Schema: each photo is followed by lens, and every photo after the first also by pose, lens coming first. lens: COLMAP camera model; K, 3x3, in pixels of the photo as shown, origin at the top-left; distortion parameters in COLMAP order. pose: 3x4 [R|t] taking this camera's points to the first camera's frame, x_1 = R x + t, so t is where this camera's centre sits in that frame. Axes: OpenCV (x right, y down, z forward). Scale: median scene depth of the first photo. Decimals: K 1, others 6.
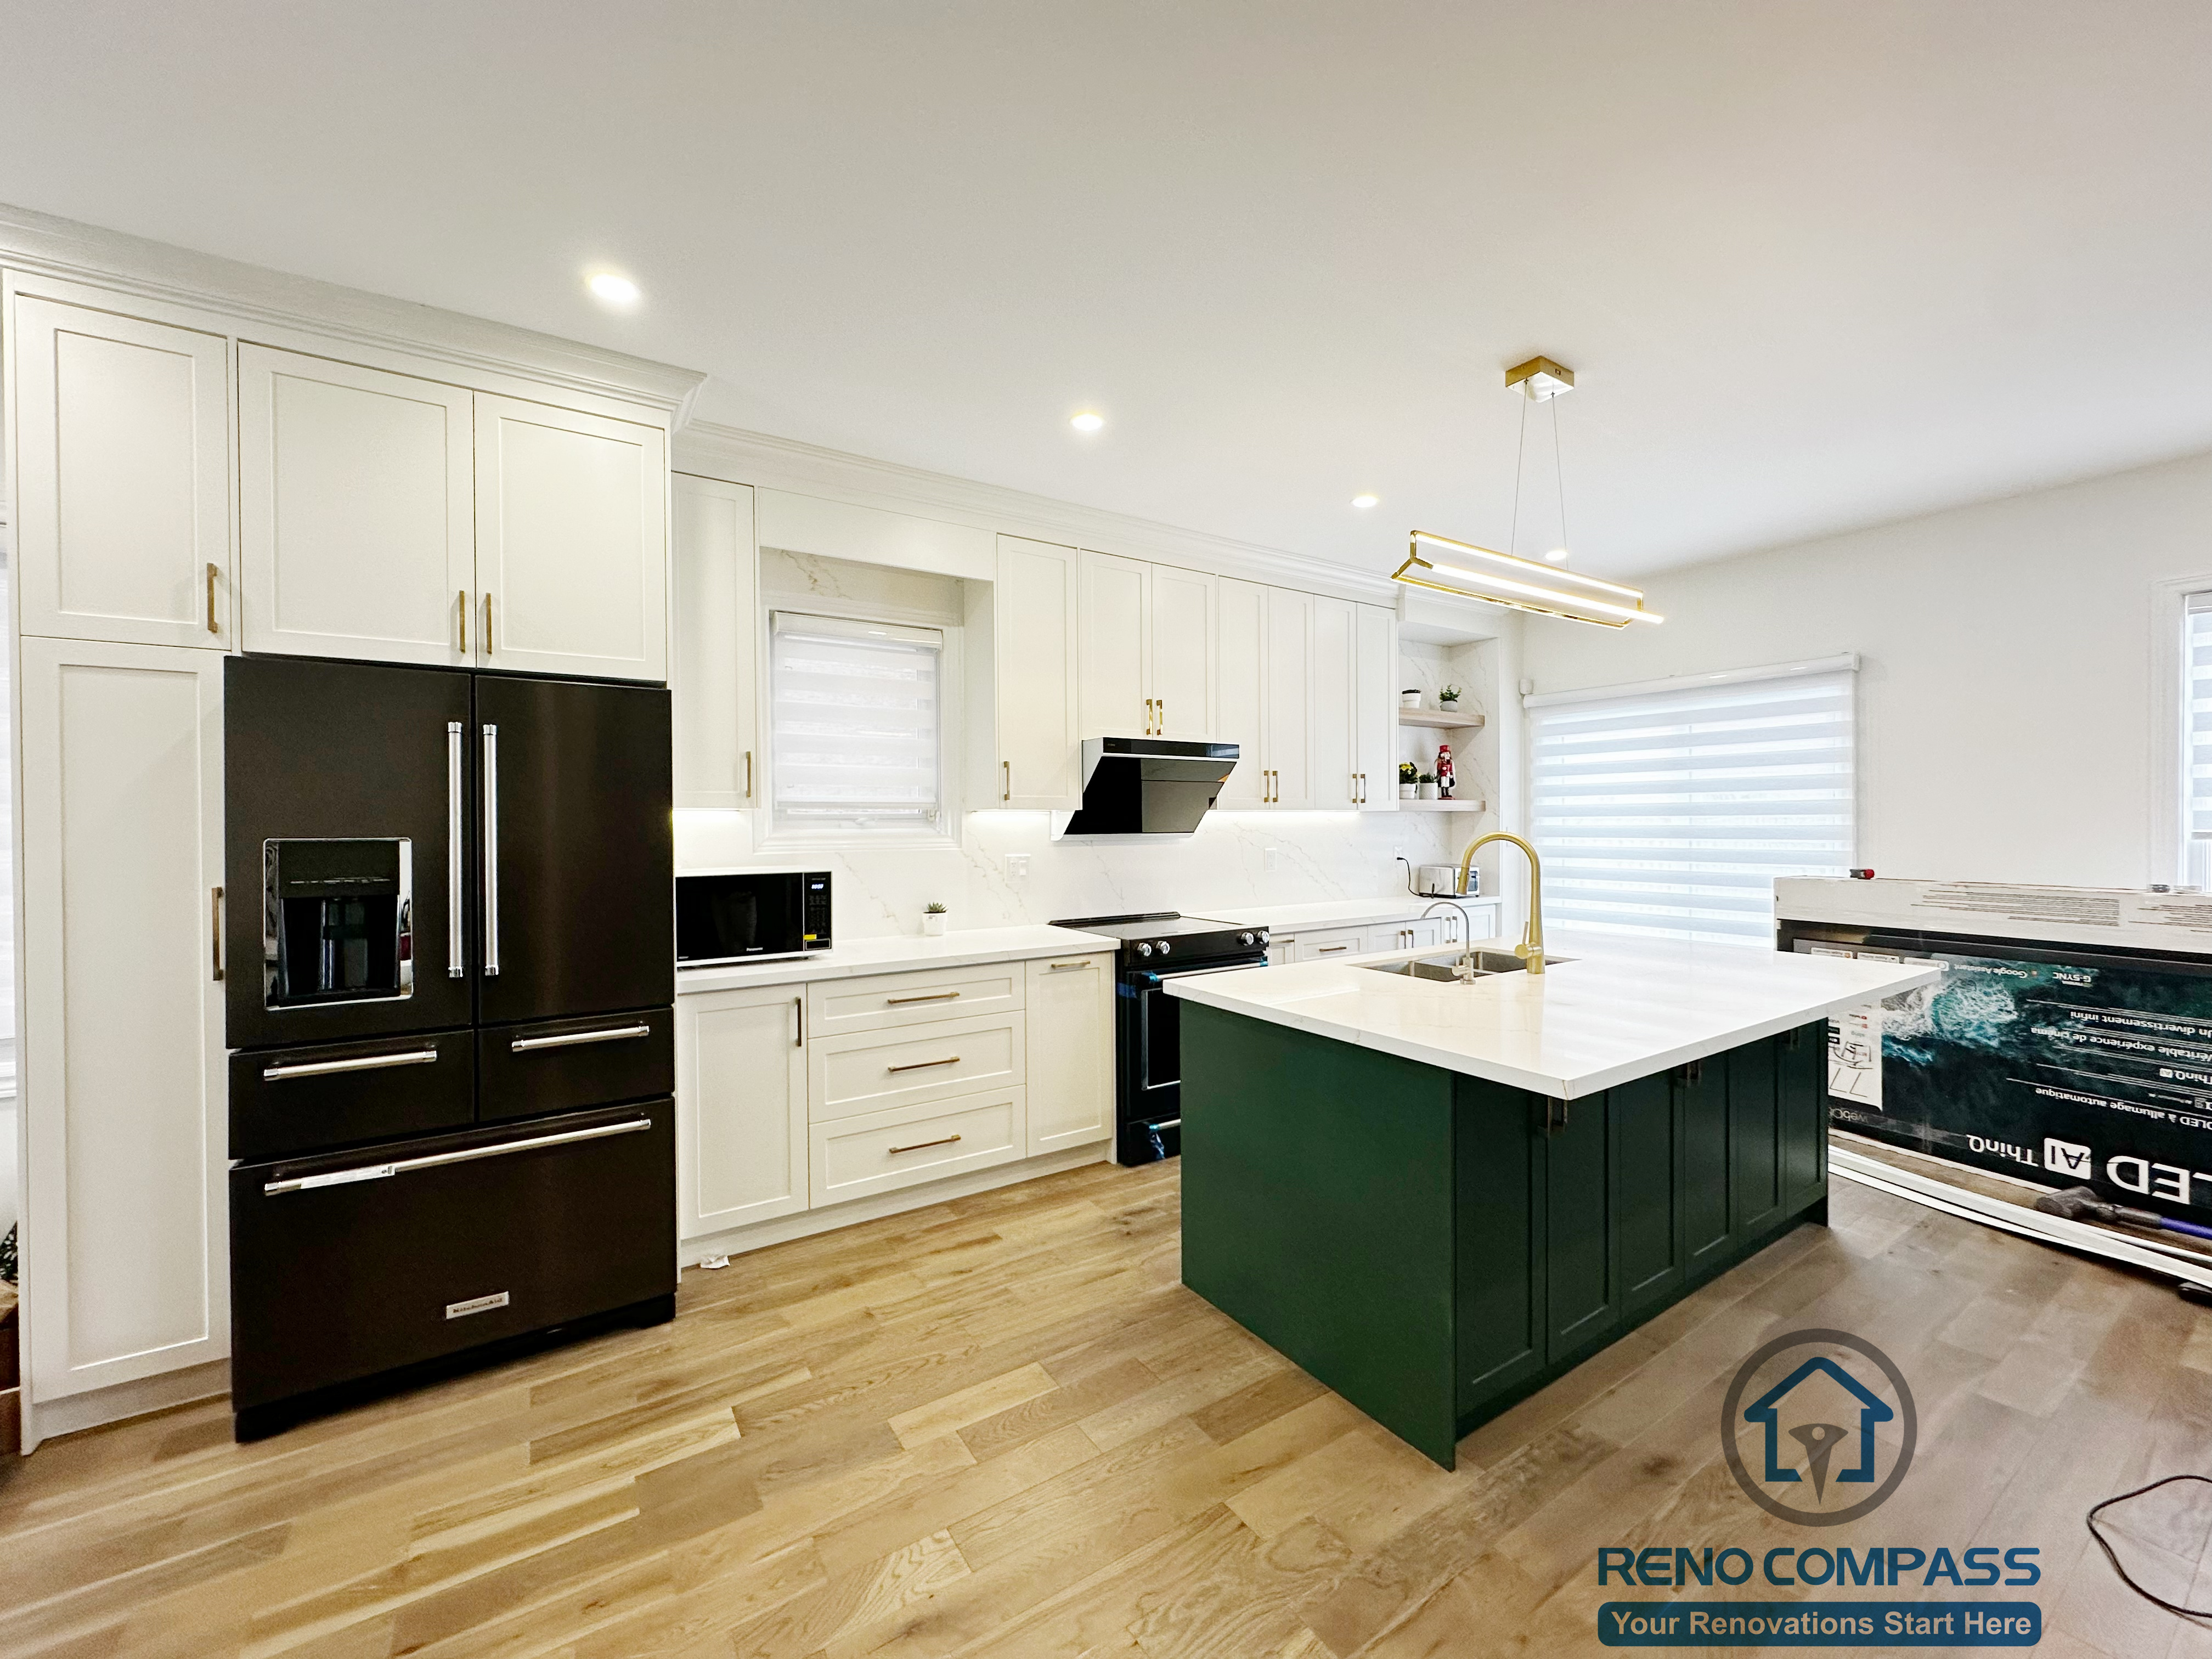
lens RADIAL K [[883.9, 0, 1104.3], [0, 883.9, 829.1], [0, 0, 1]] dist [-0.005522, 0.001635]
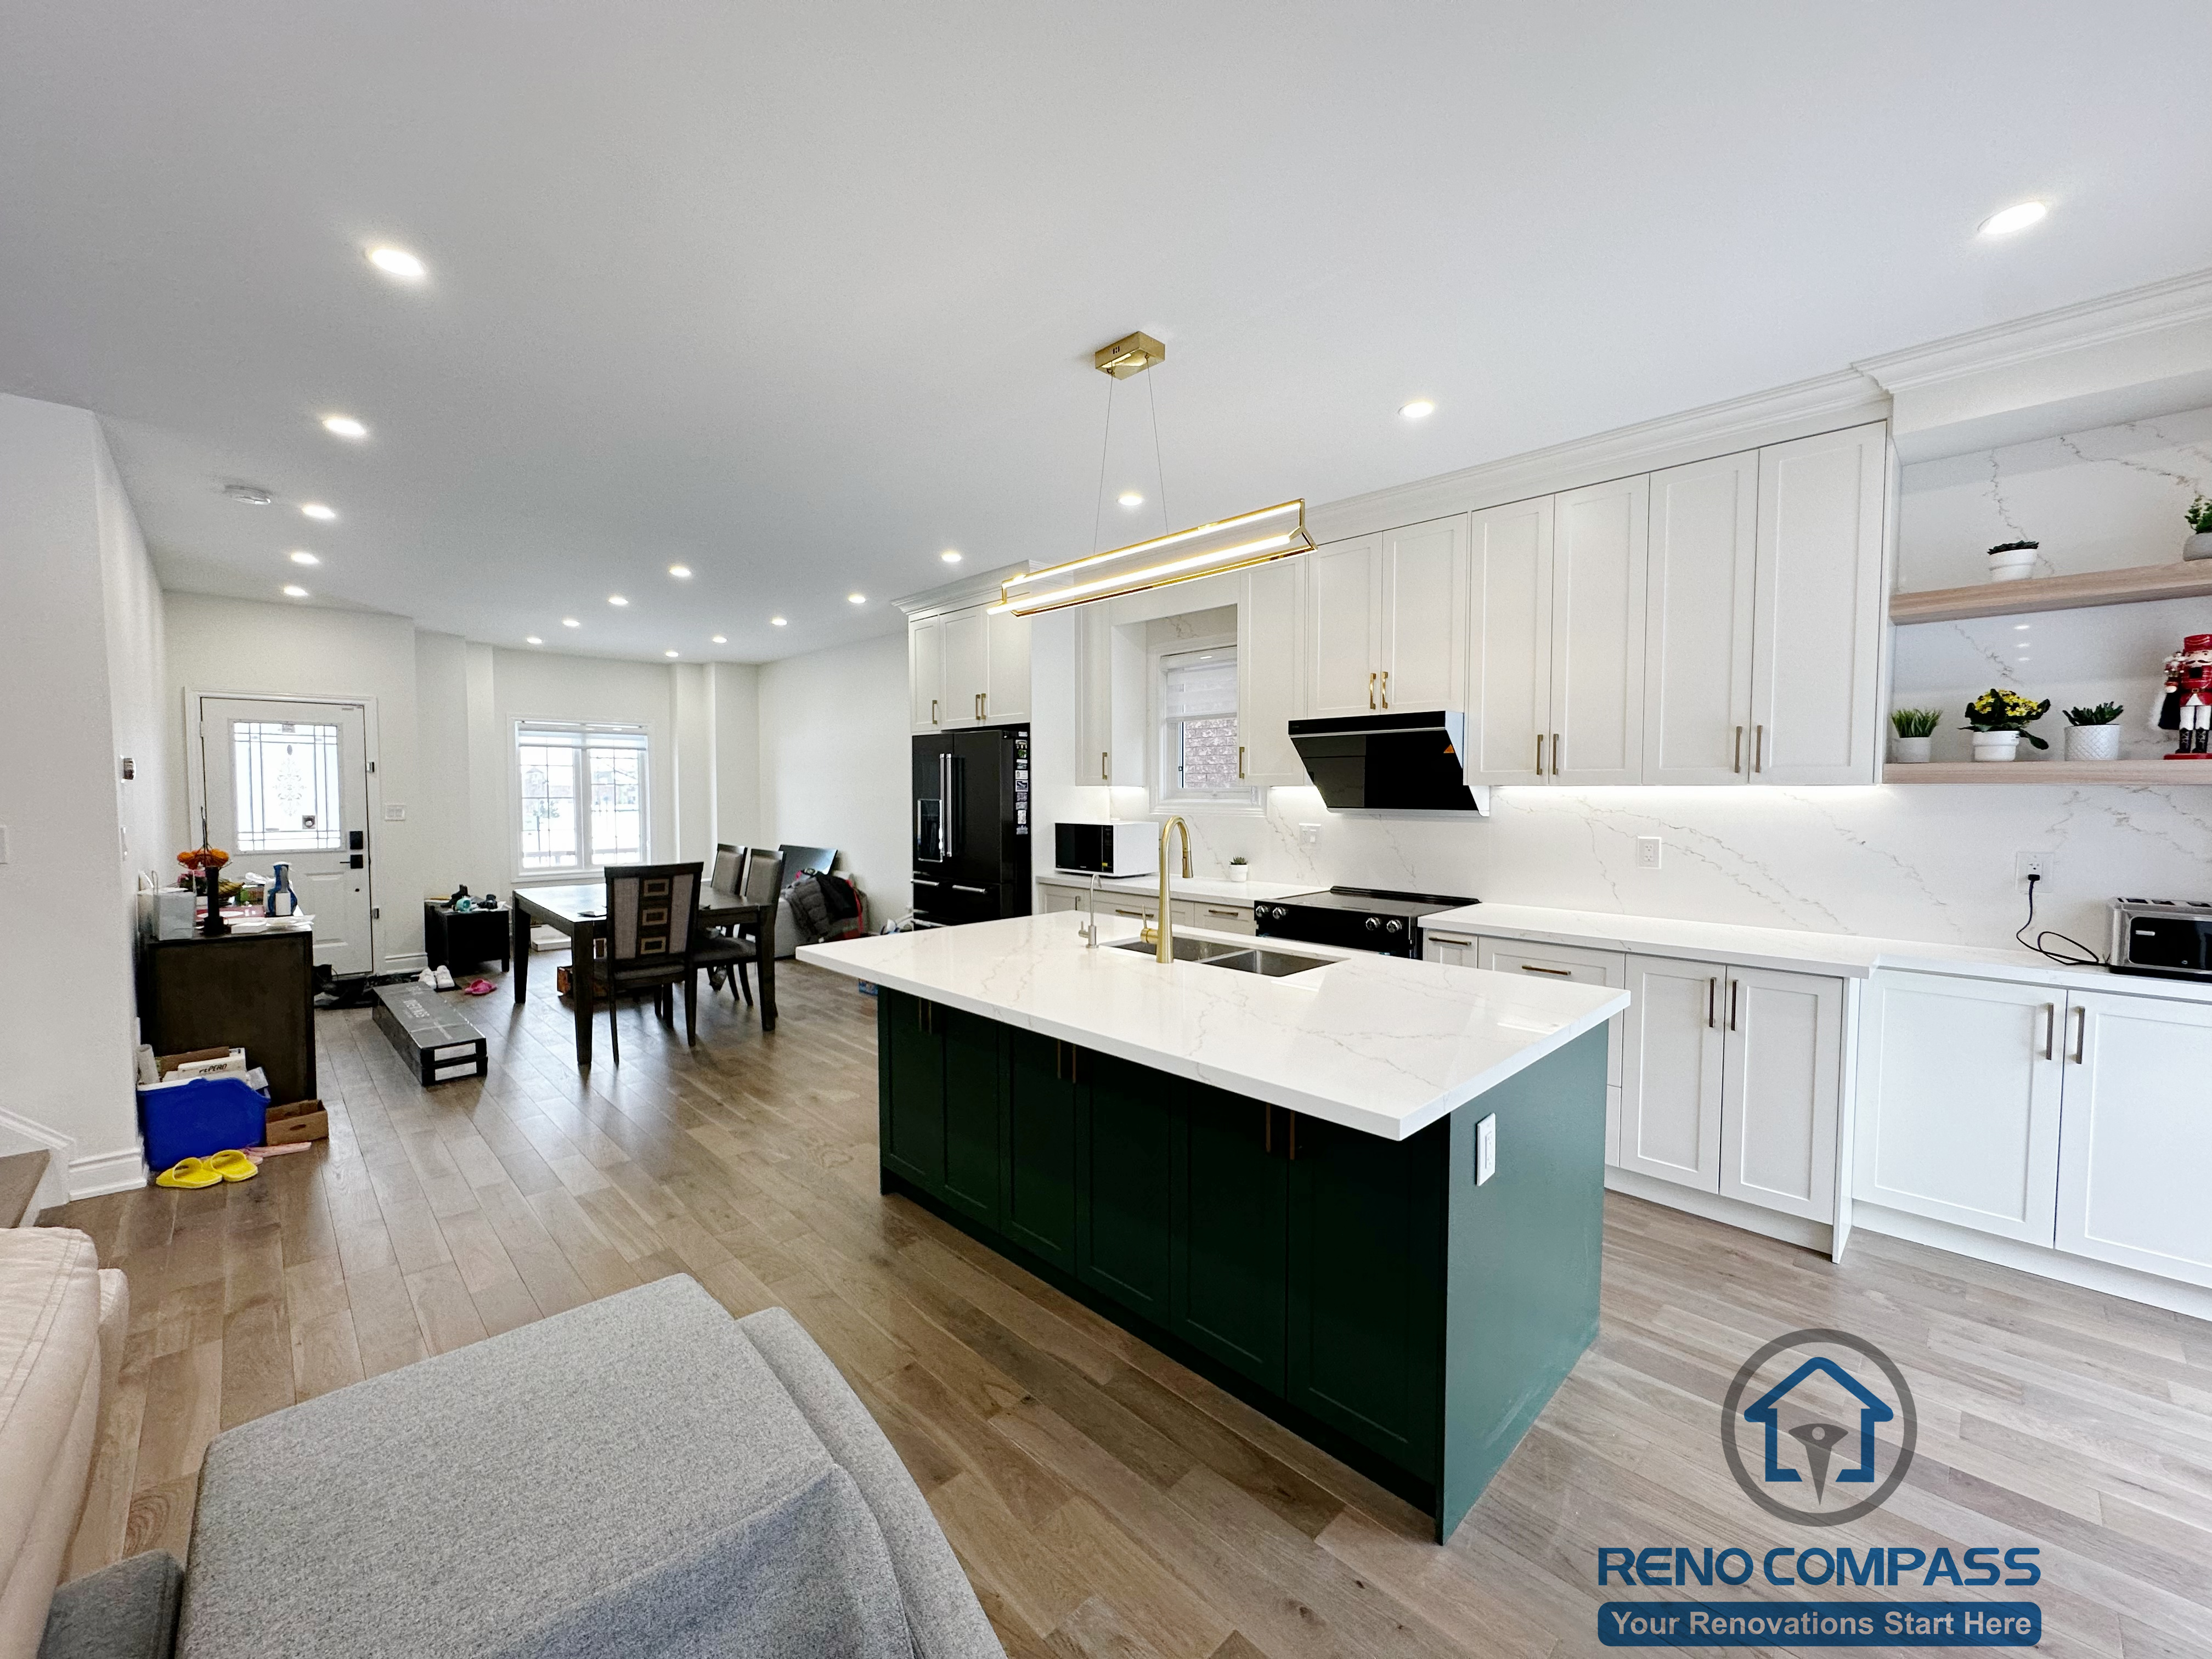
lens RADIAL K [[883.9, 0, 1106.6], [0, 883.9, 829.7], [0, 0, 1]] dist [-0.005522, 0.001635]
pose [[0.202741, 0.053867, -0.977750, 1.281172], [-0.007238, 0.998541, 0.053512, -0.030662], [0.979206, -0.003772, 0.202835, 0.669234]]
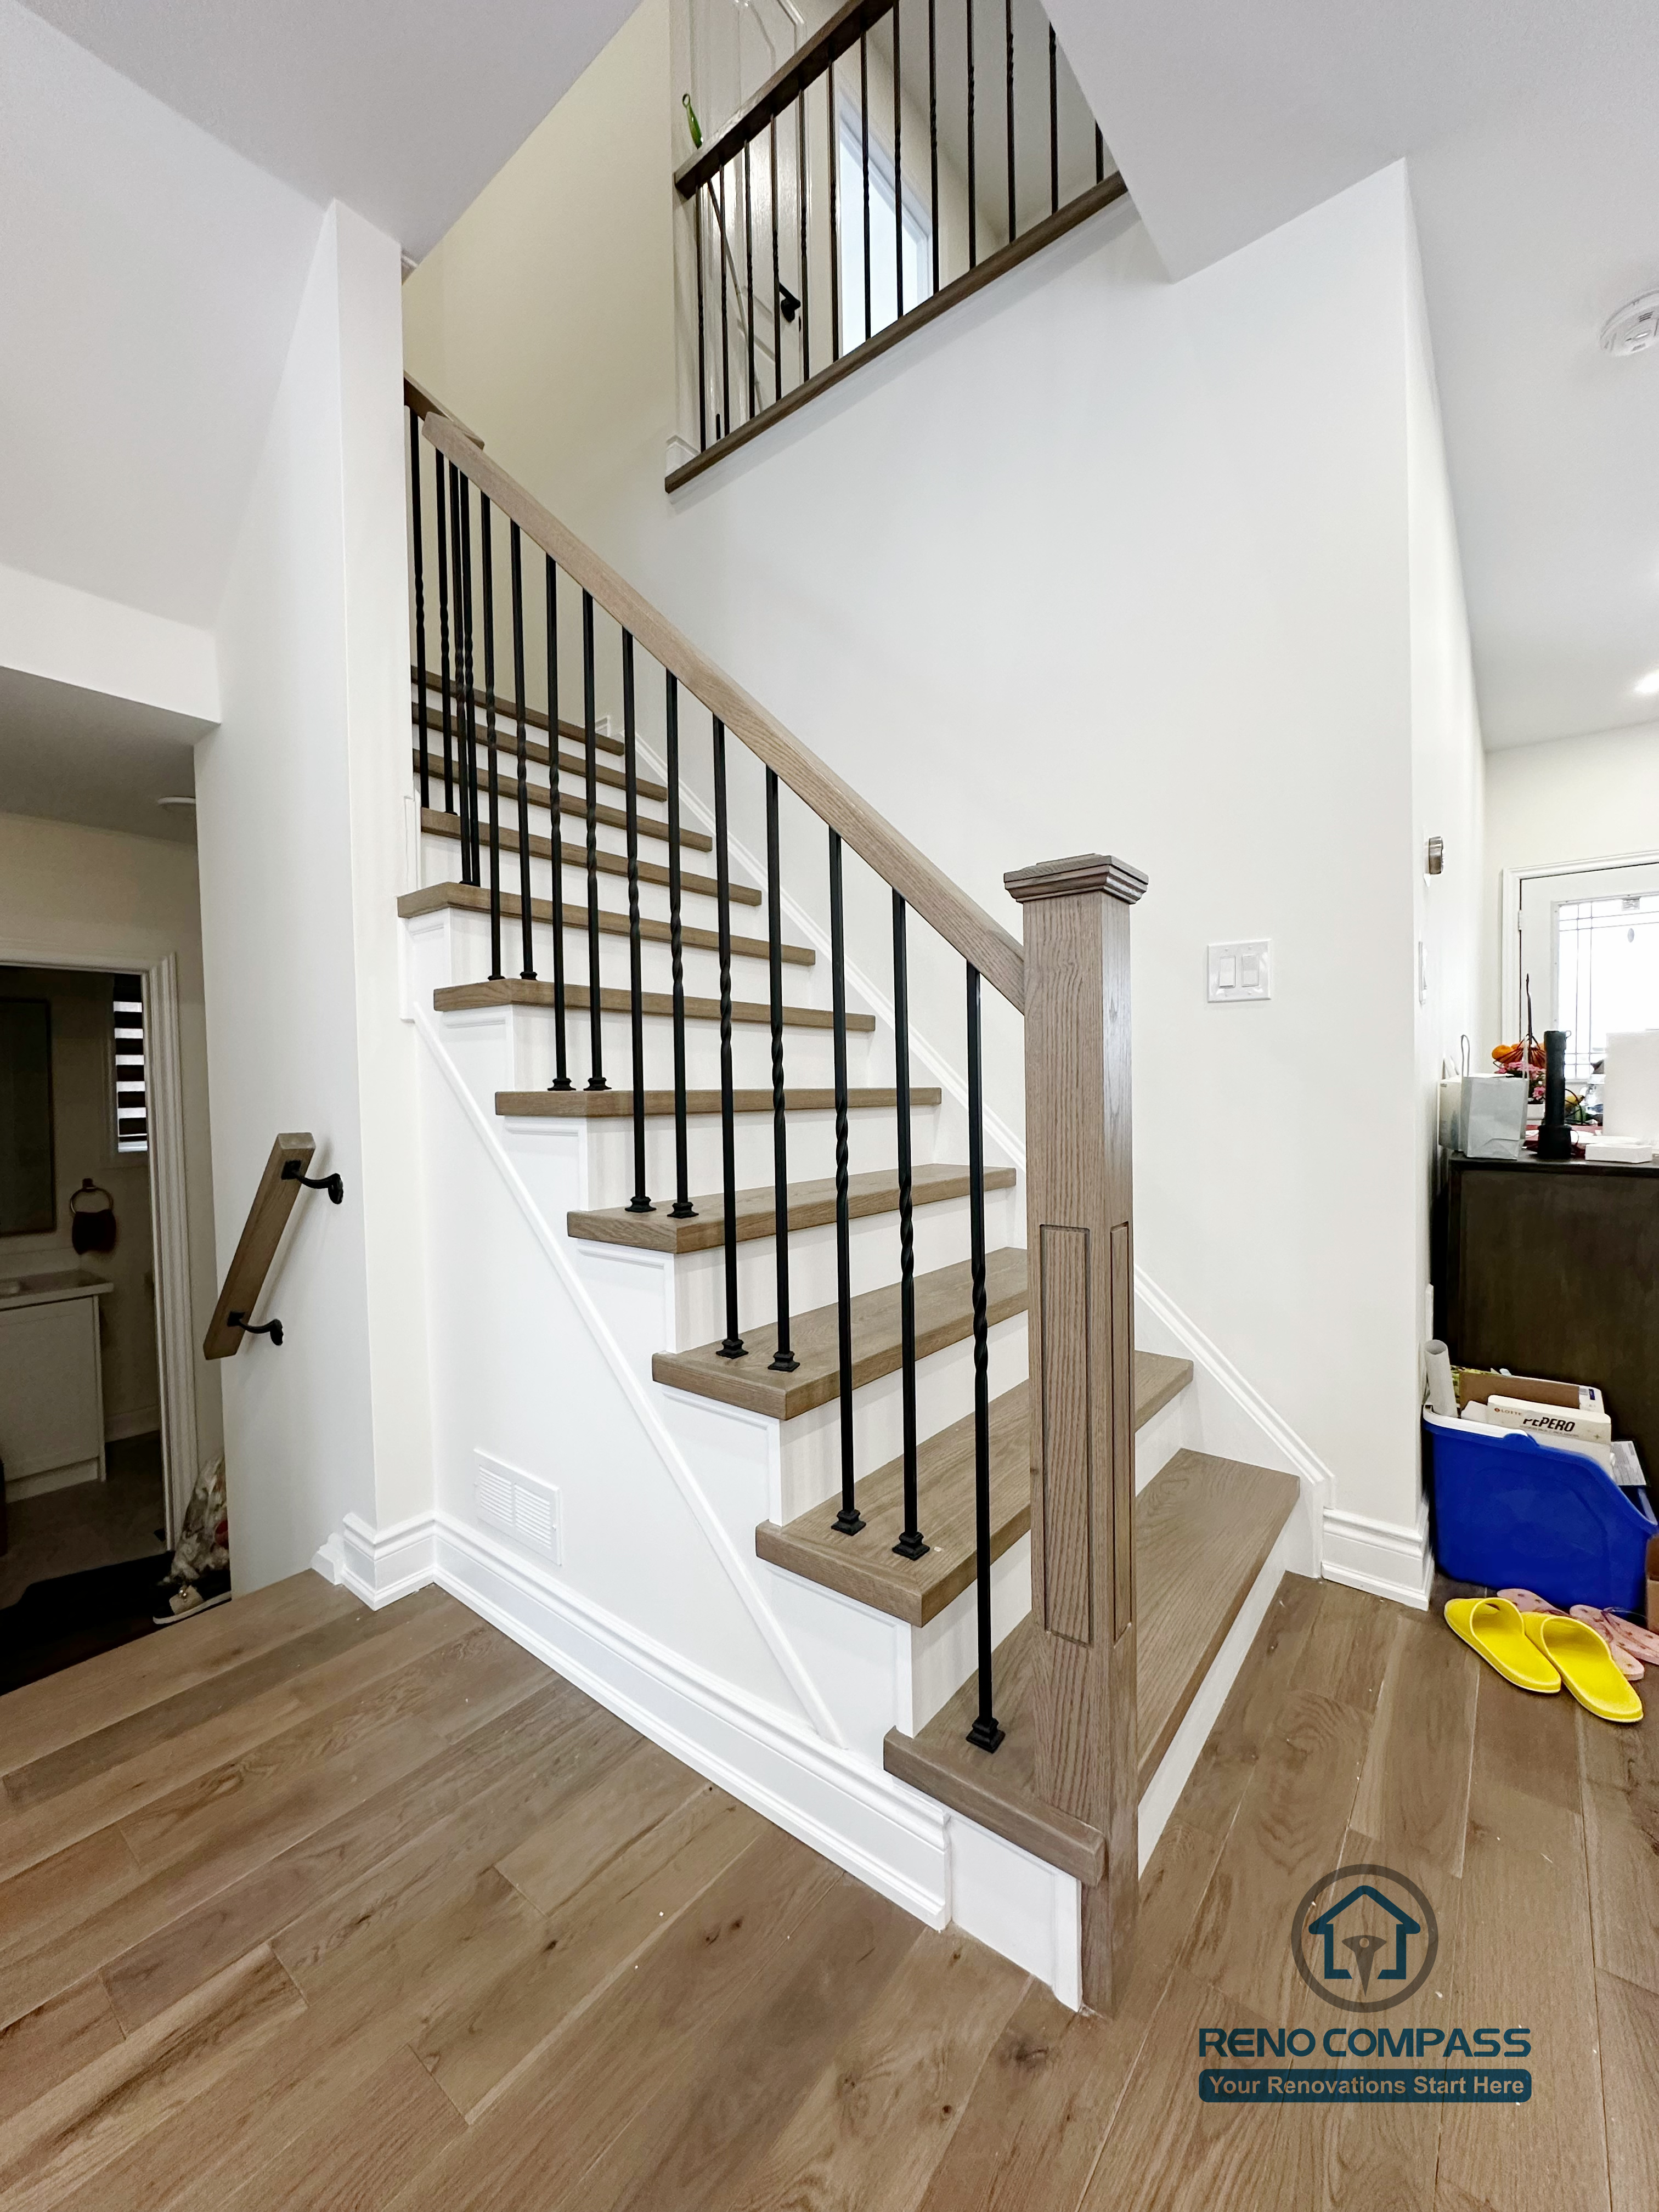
lens RADIAL K [[883.9, 0, 829.6], [0, 883.9, 1107.7], [0, 0, 1]] dist [-0.005522, 0.001635]
pose [[-0.946395, 0.031351, -0.321487, 0.575455], [0.022556, 0.999263, 0.031047, 0.115308], [0.322224, 0.022131, -0.946405, 0.159286]]
